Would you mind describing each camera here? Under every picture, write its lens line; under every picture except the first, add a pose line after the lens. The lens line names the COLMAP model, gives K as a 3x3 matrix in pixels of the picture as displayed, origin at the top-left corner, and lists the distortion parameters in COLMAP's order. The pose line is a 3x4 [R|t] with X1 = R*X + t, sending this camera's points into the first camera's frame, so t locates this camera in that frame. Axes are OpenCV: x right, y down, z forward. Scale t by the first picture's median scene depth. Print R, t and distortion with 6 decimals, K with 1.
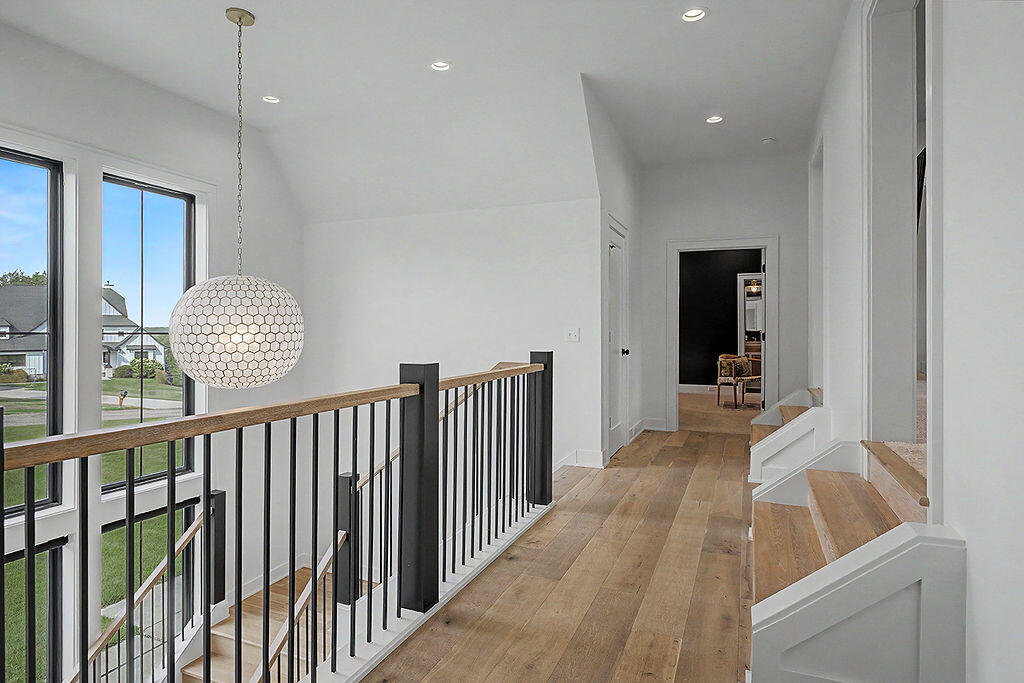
lens RADIAL K [[585.9, 0, 511.4], [0, 585.9, 325.3], [0, 0, 1]] dist [-0.035553, 0.000055]
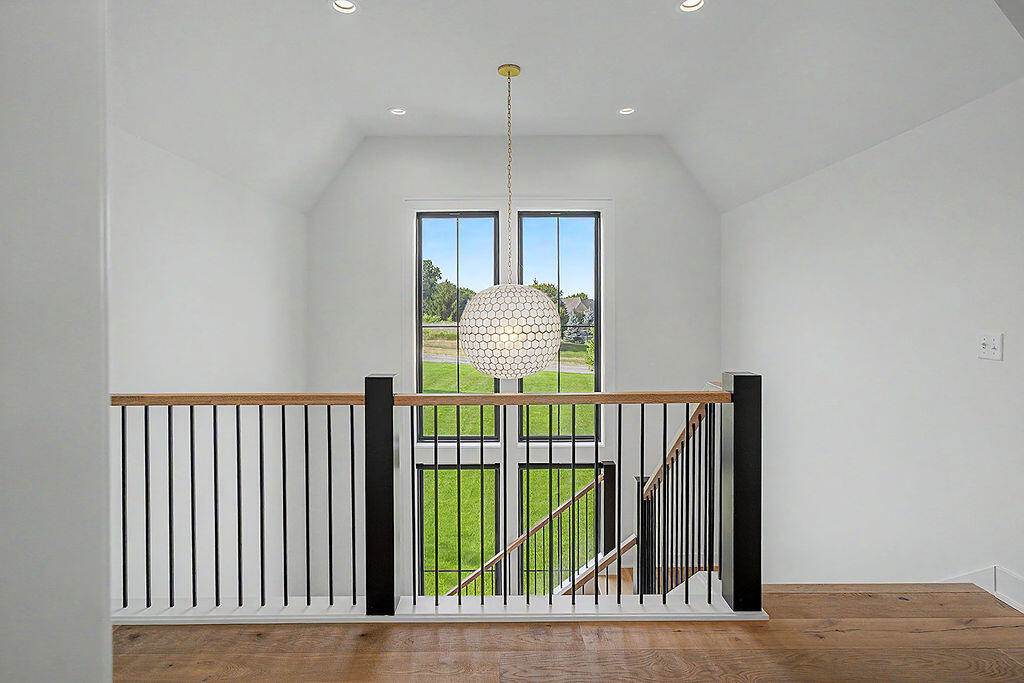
lens RADIAL K [[521.4, 0, 509.5], [0, 521.4, 309.9], [0, 0, 1]] dist [-0.000243, 0.000166]
pose [[0.387178, 0.004455, -0.921994, 0.537282], [0.002993, 0.999977, 0.006089, -0.039811], [0.922000, -0.005117, 0.387156, 0.575554]]
